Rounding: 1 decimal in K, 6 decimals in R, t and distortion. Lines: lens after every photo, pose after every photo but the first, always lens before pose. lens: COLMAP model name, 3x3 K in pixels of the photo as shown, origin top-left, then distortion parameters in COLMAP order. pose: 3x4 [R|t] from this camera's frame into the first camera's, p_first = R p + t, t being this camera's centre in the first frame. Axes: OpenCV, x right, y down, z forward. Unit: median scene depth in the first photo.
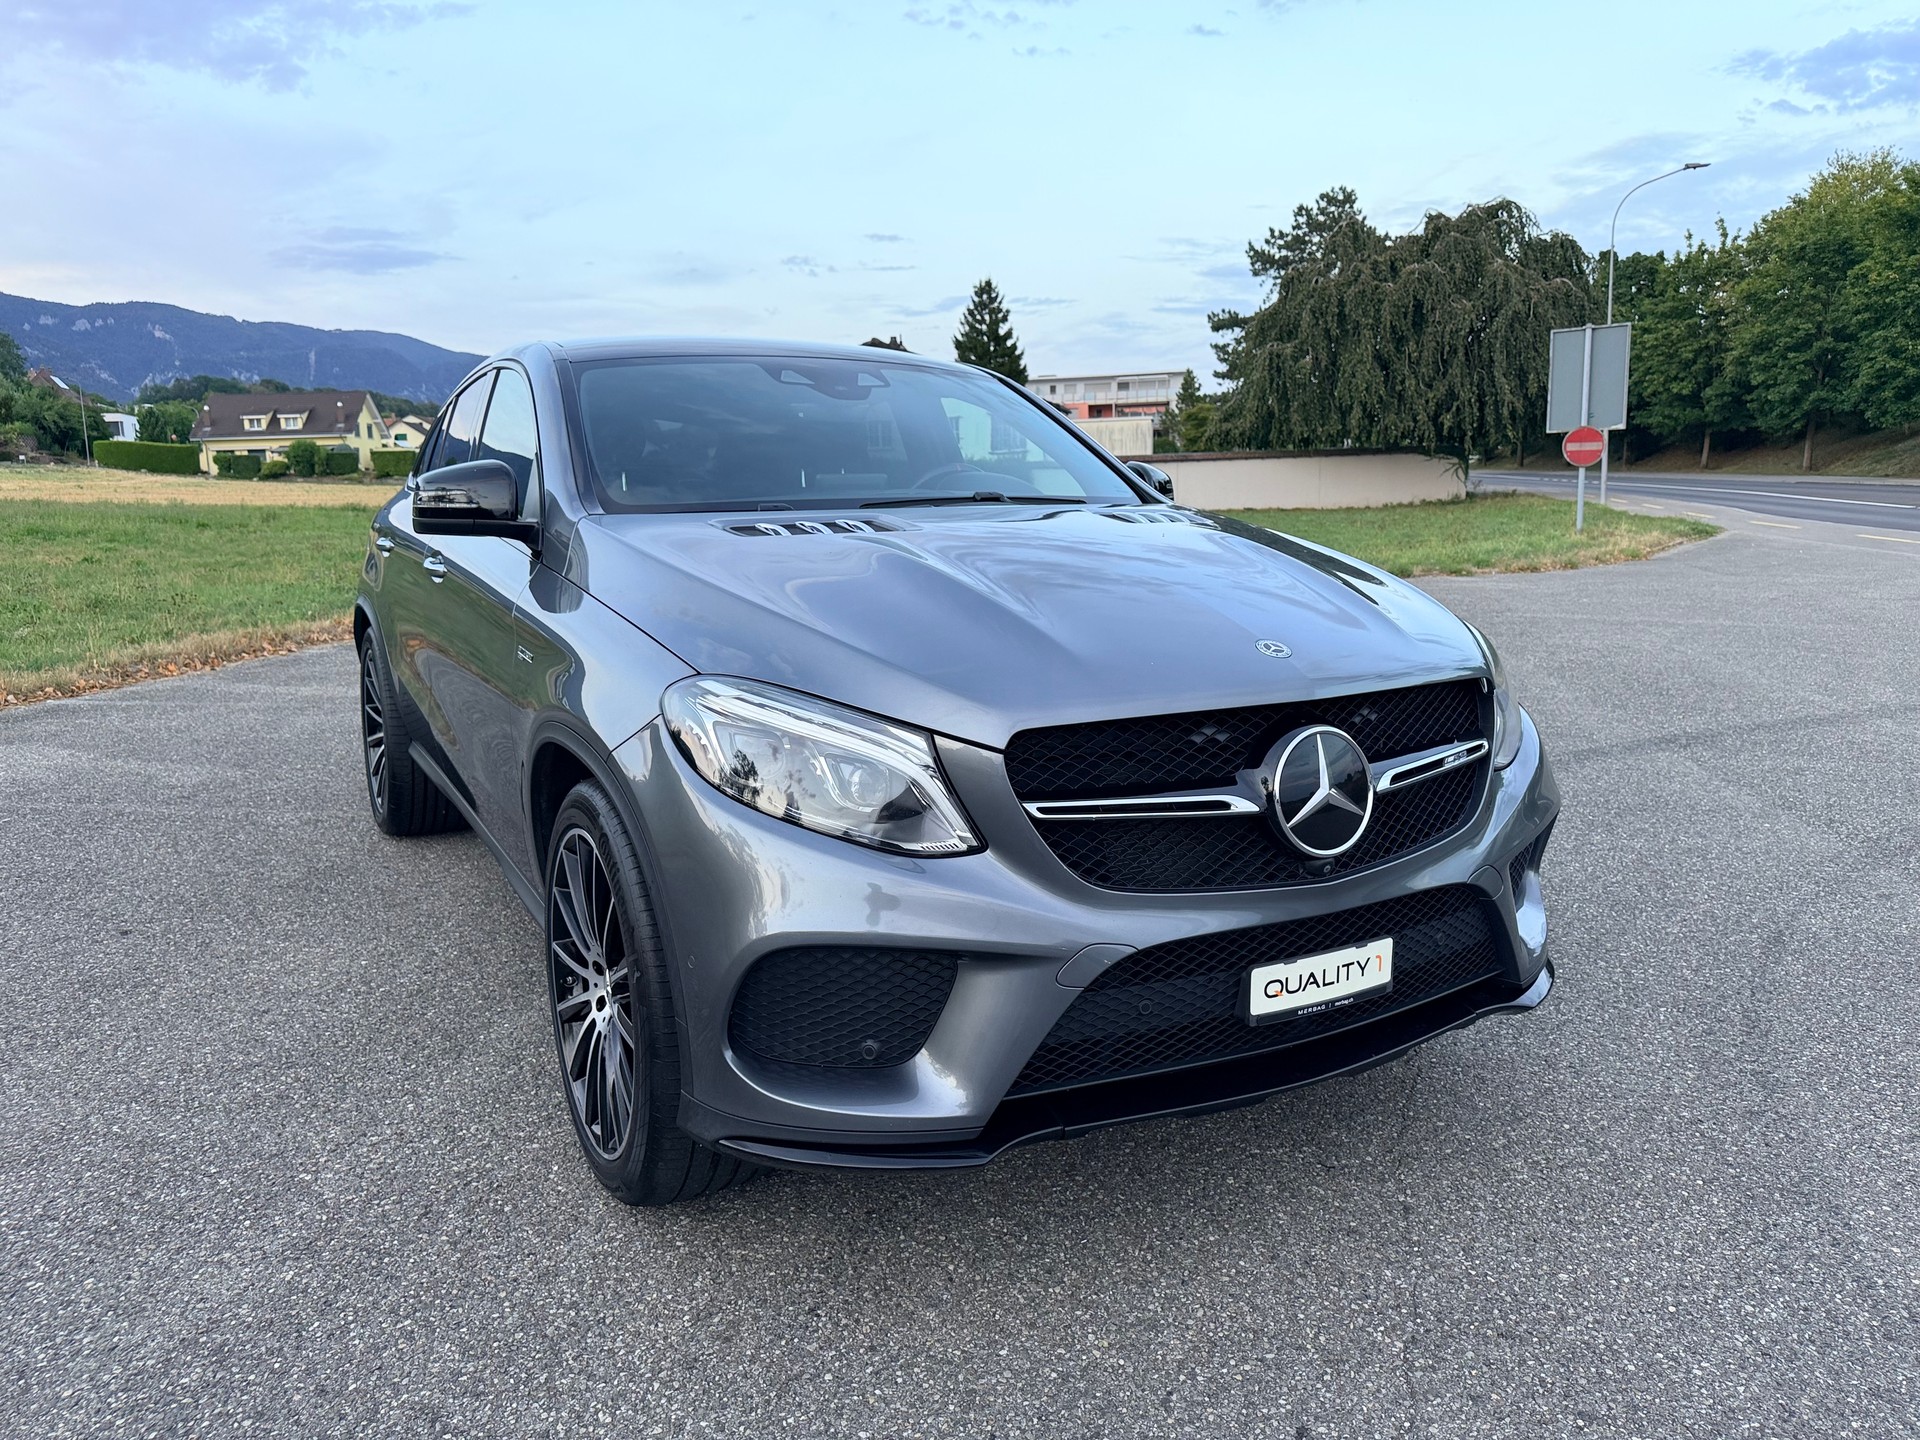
lens RADIAL K [[1386.5, 0, 946.2], [0, 1386.5, 721.0], [0, 0, 1]] dist [0.039973, -0.046944]
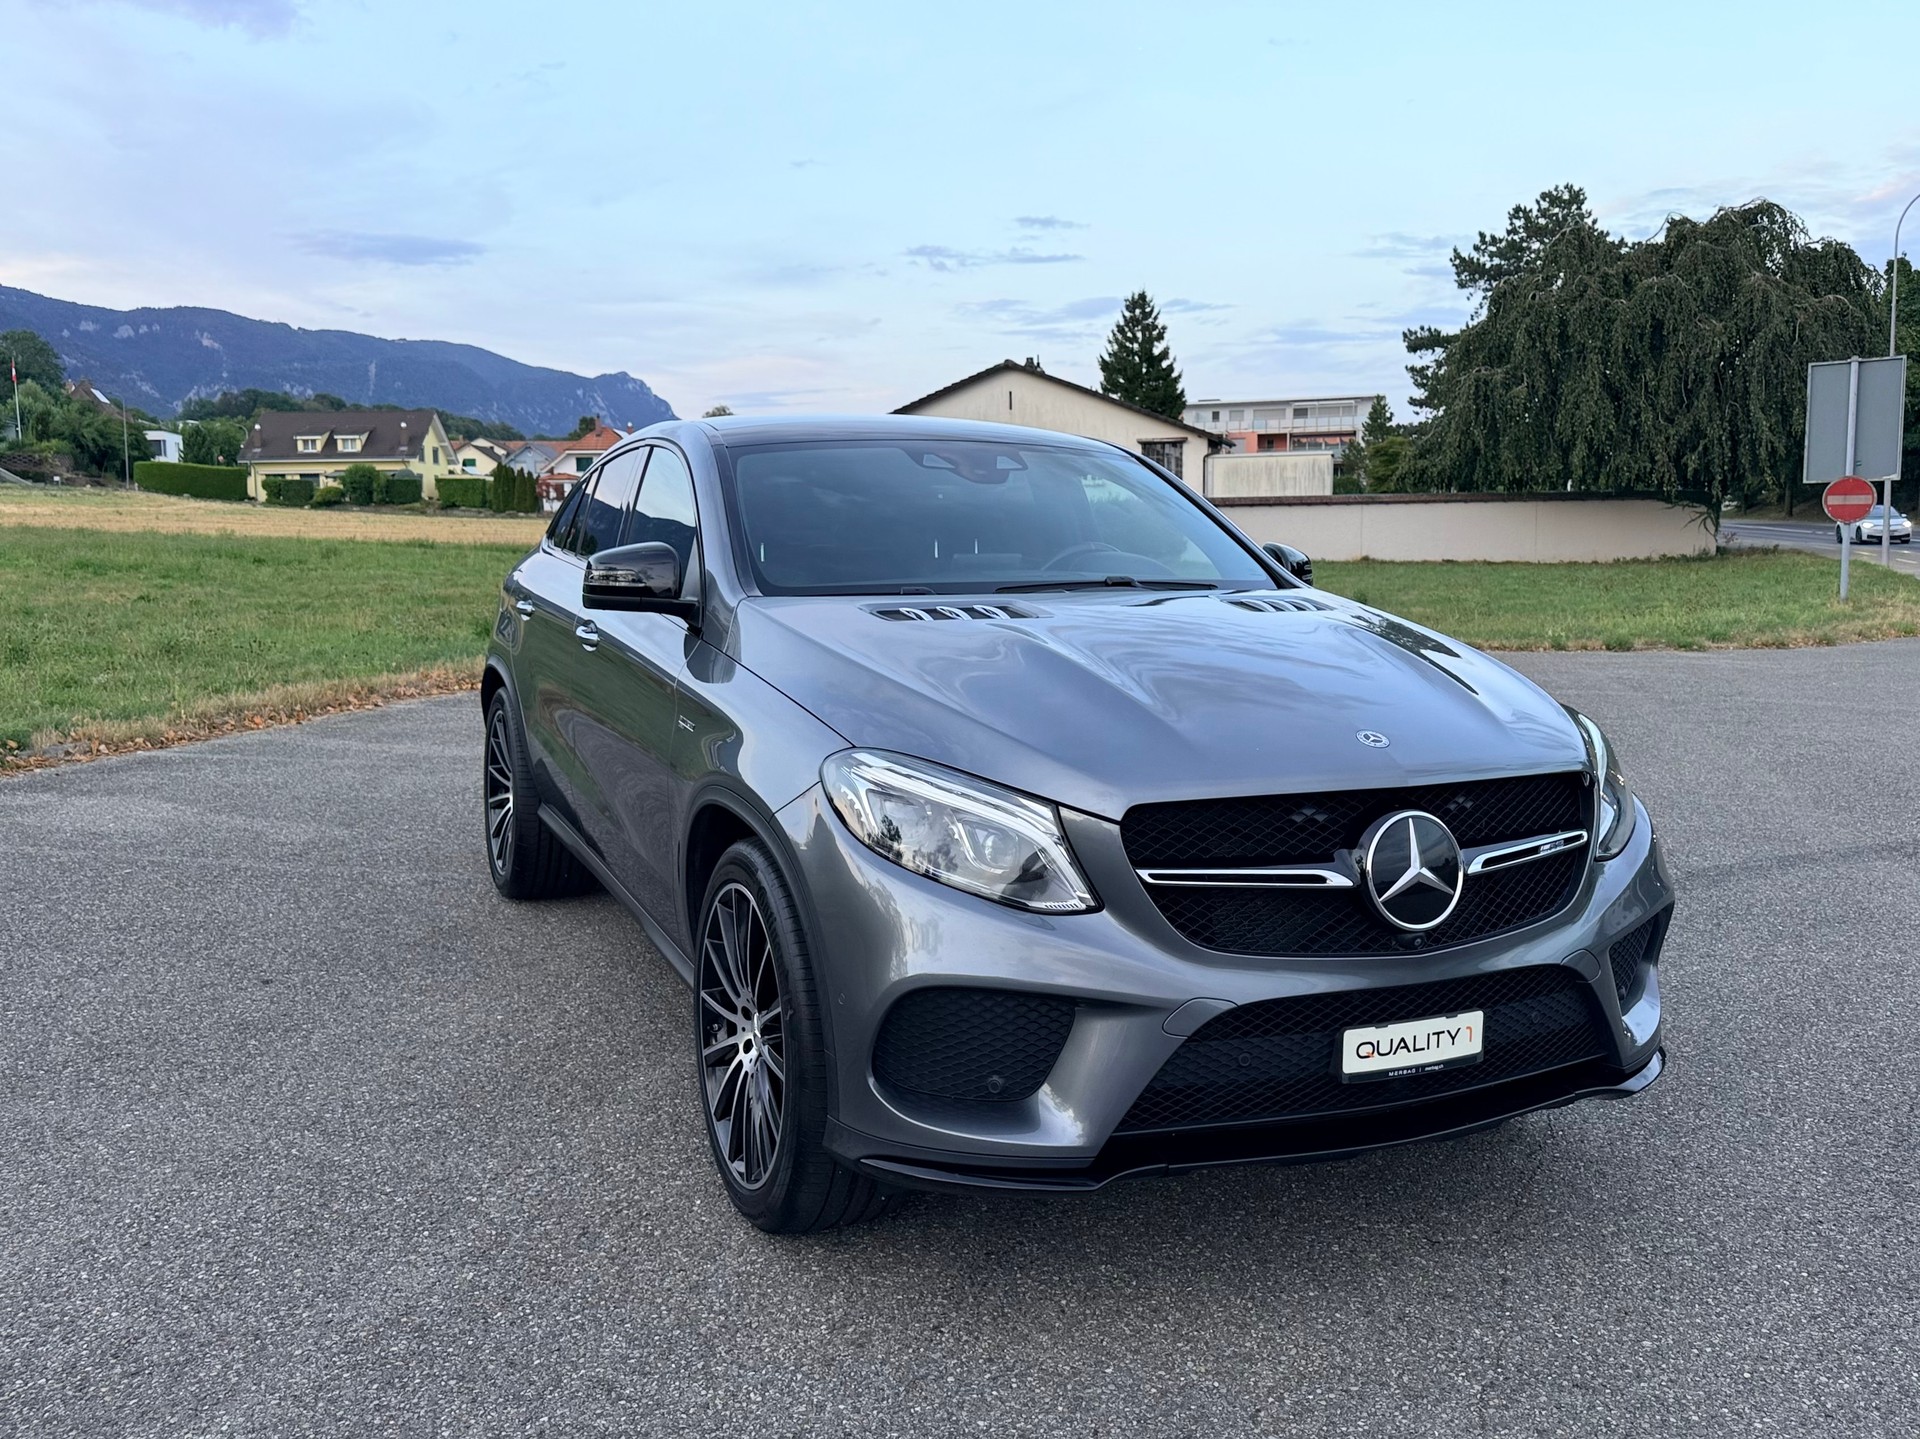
lens RADIAL K [[1655.5, 0, 941.2], [0, 1655.5, 703.3], [0, 0, 1]] dist [0.062748, -0.074968]
pose [[0.996047, 0.025815, -0.084997, 0.003792], [-0.030791, 0.997855, -0.057763, 0.003184], [0.083323, 0.060152, 0.994705, -0.178644]]
